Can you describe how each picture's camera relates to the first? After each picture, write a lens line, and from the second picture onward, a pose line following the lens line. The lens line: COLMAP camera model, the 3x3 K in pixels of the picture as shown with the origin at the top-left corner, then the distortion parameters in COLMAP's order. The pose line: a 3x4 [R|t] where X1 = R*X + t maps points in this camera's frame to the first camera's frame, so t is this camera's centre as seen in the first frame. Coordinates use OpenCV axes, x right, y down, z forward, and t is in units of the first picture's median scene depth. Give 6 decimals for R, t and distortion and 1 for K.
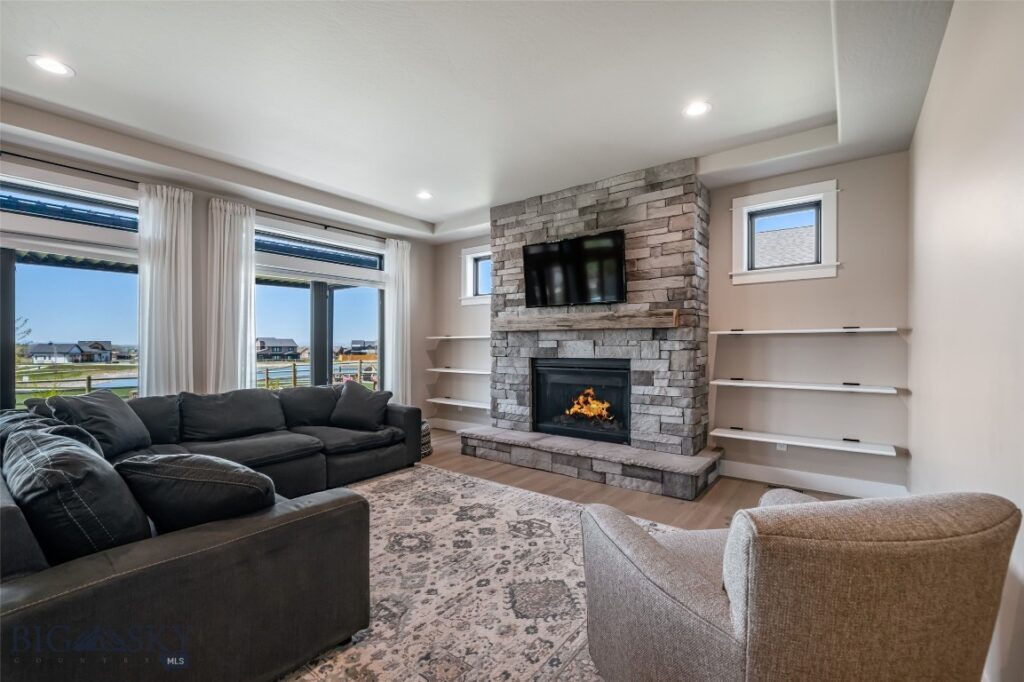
lens RADIAL K [[446.8, 0, 508.5], [0, 446.8, 343.3], [0, 0, 1]] dist [0.000516, 0.000497]
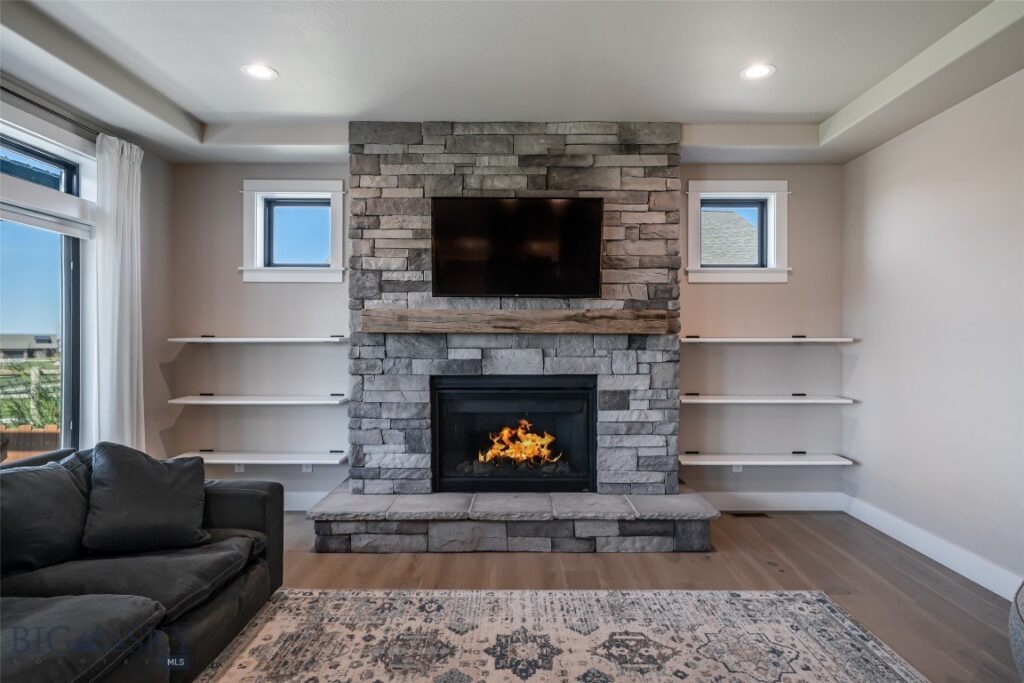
lens RADIAL K [[601.7, 0, 526.1], [0, 601.7, 336.1], [0, 0, 1]] dist [0.003803, 0.003395]
pose [[0.783197, 0.005212, 0.621752, -0.447213], [-0.005037, 0.999985, -0.002038, -0.026798], [-0.621754, -0.001536, 0.783211, 0.303250]]
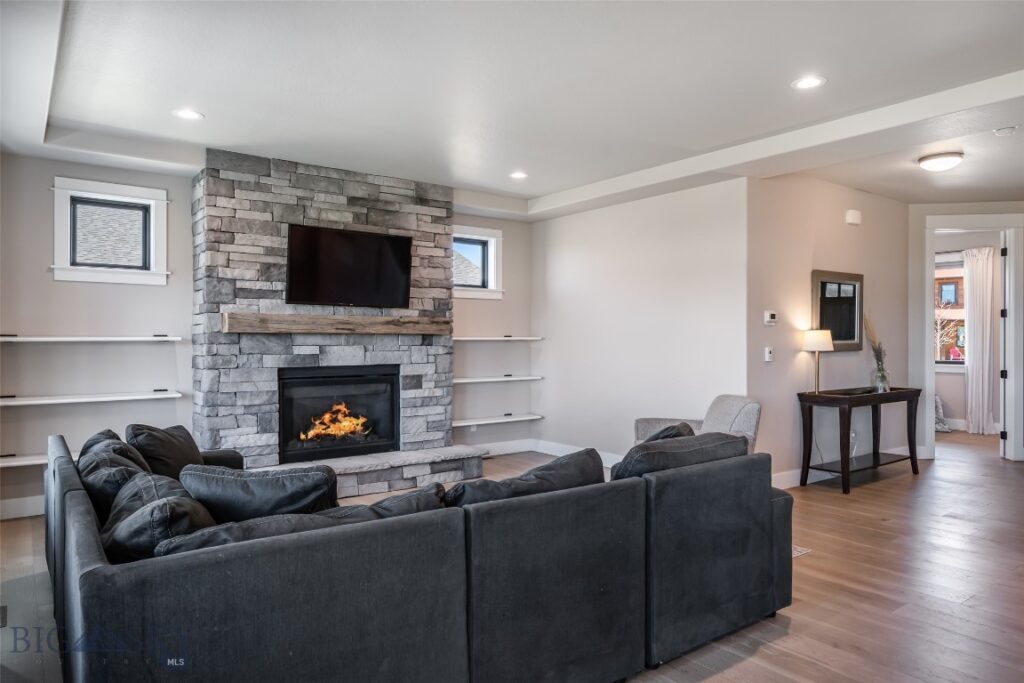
lens RADIAL K [[669.8, 0, 520.4], [0, 669.8, 333.2], [0, 0, 1]] dist [0.006862, -0.001066]
pose [[0.246741, 0.008511, 0.969044, -1.151520], [-0.005115, 0.999959, -0.007480, -0.025169], [-0.969068, -0.003111, 0.246774, 0.377405]]
